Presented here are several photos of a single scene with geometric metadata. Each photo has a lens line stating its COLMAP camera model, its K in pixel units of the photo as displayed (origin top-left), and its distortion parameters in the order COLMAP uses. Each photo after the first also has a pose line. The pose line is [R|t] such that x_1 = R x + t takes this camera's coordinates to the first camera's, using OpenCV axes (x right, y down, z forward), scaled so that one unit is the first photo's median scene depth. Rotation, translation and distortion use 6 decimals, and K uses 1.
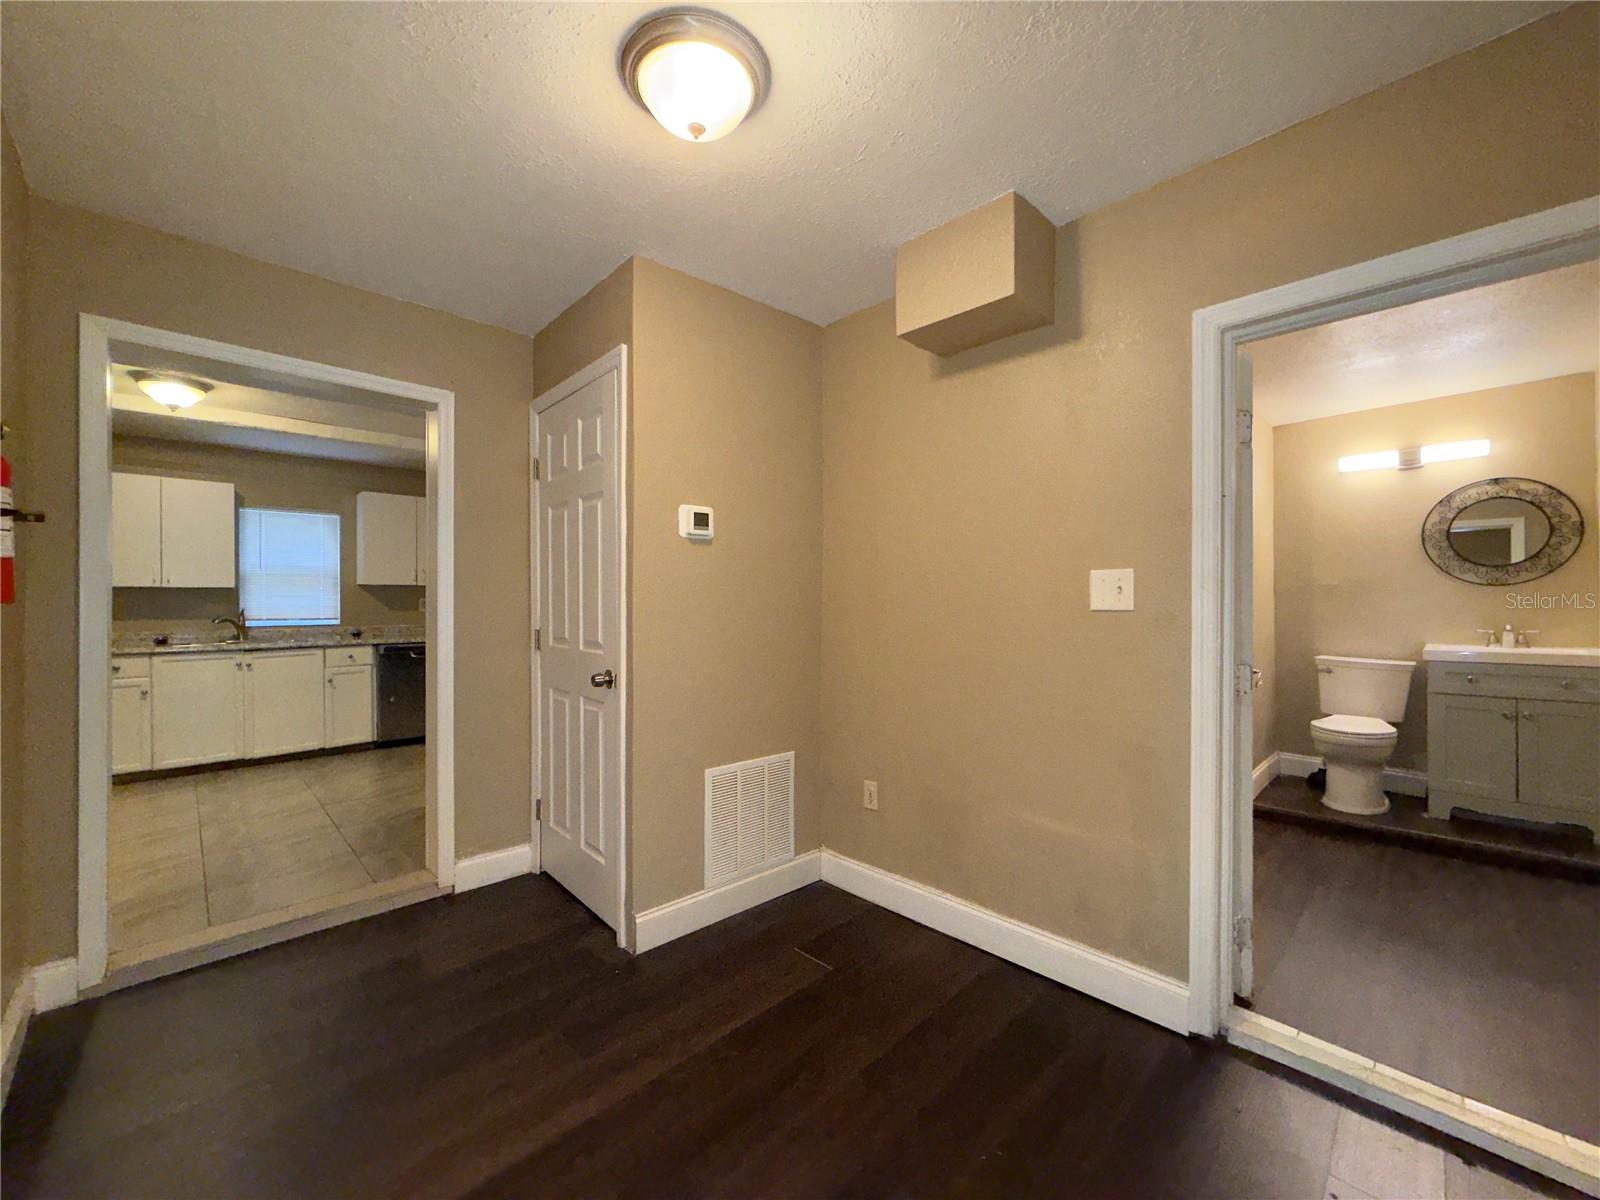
lens RADIAL K [[635.6, 0, 801.0], [0, 635.6, 595.5], [0, 0, 1]] dist [0.003102, 0.000965]
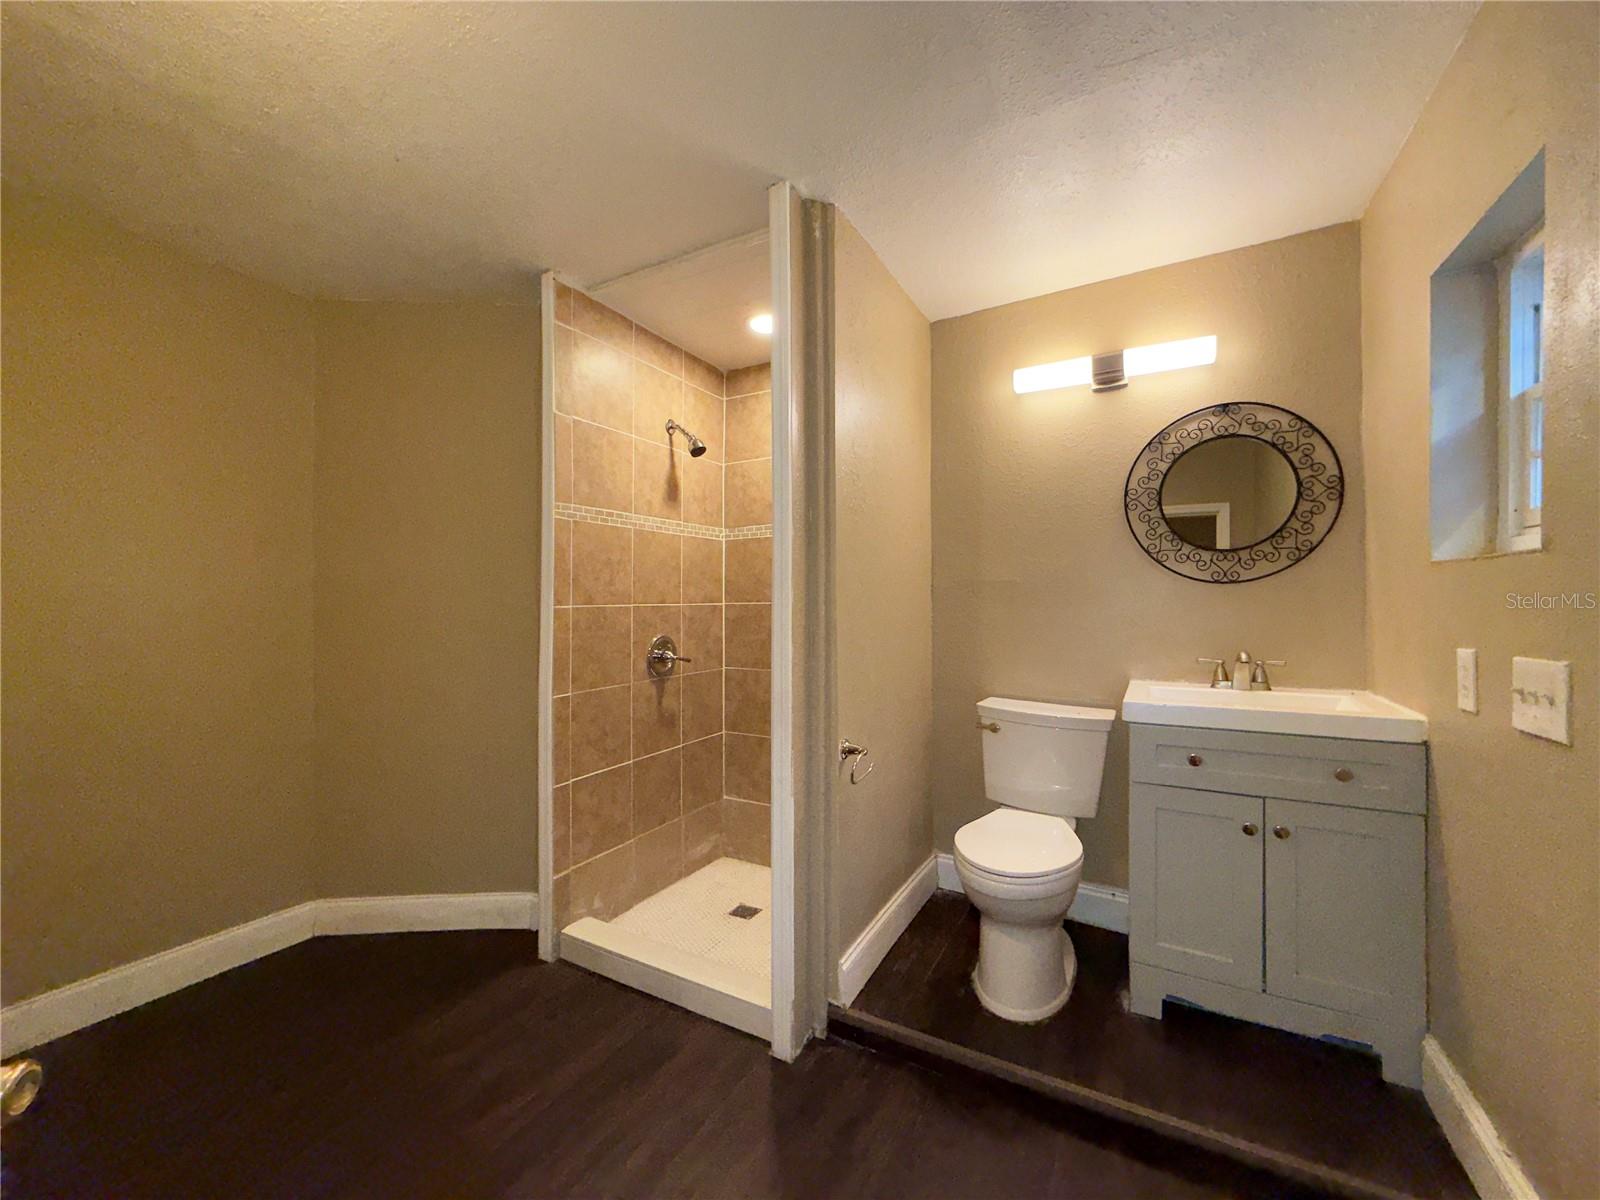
lens RADIAL K [[635.6, 0, 795.5], [0, 635.6, 607.3], [0, 0, 1]] dist [0.003102, 0.000965]
pose [[0.956189, 0.004152, 0.292721, 0.543770], [-0.006294, 0.999960, 0.006376, 0.004854], [-0.292683, -0.007939, 0.956177, 0.559560]]
